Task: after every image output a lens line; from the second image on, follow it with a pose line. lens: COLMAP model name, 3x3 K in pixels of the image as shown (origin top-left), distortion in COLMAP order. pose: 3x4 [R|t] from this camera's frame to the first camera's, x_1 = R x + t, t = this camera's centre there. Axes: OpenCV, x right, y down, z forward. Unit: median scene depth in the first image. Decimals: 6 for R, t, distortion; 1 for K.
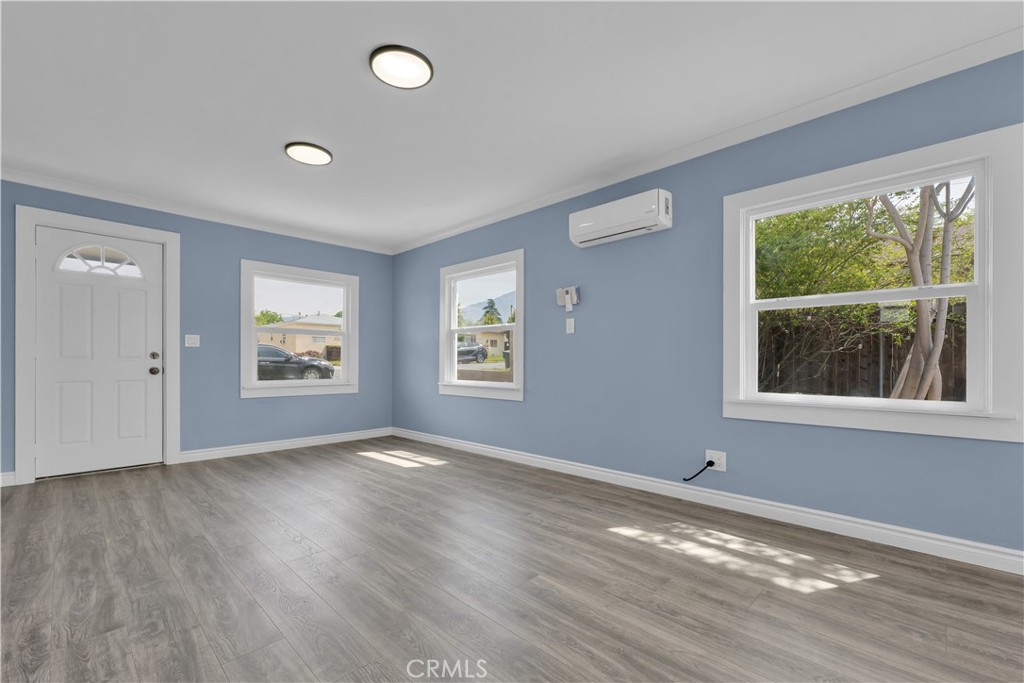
lens RADIAL K [[441.1, 0, 512.0], [0, 441.1, 359.4], [0, 0, 1]] dist [-0.000858, 0.000226]
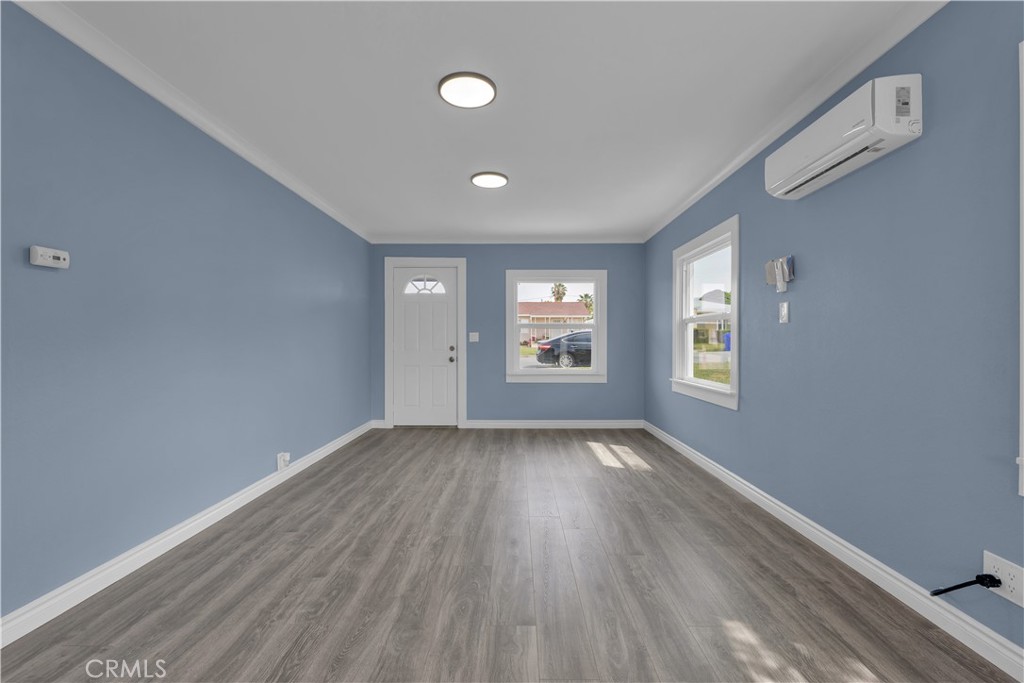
lens RADIAL K [[434.7, 0, 512.0], [0, 434.7, 341.5], [0, 0, 1]] dist [-0.000380, -0.000193]
pose [[0.693158, -0.003554, -0.720777, 0.321852], [0.005131, 0.999987, 0.000004, -0.031112], [0.720767, -0.003701, 0.693167, 0.194422]]
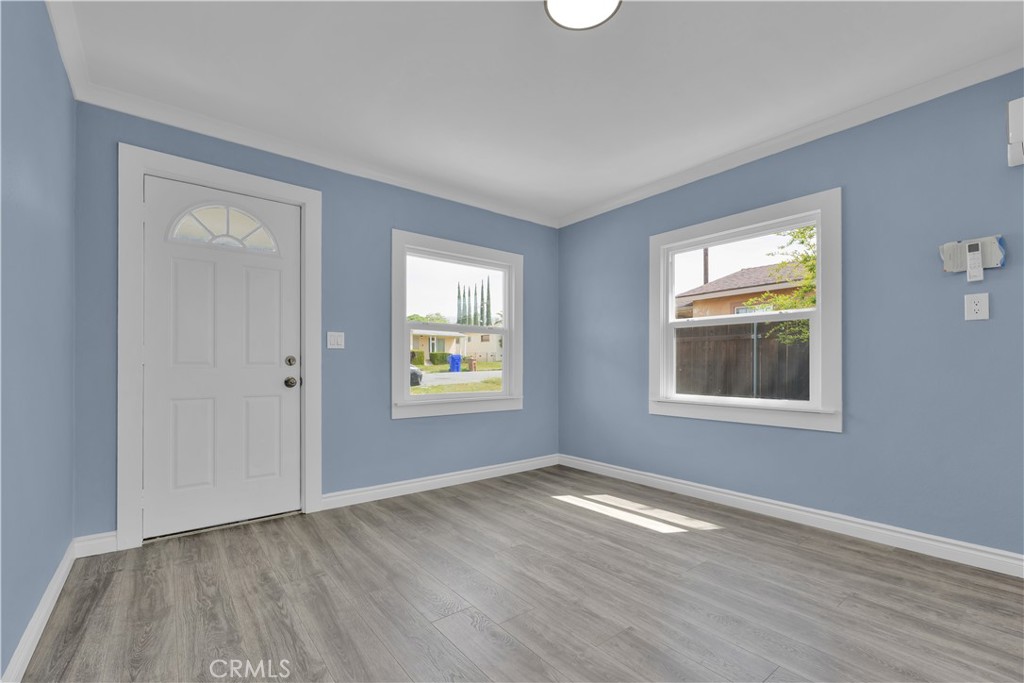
lens RADIAL K [[442.3, 0, 514.1], [0, 442.3, 361.5], [0, 0, 1]] dist [-0.000275, -0.000146]
pose [[0.992308, -0.002213, -0.123776, -0.378156], [0.001725, 0.999990, -0.004056, -0.004038], [0.123784, 0.003811, 0.992302, 0.346944]]
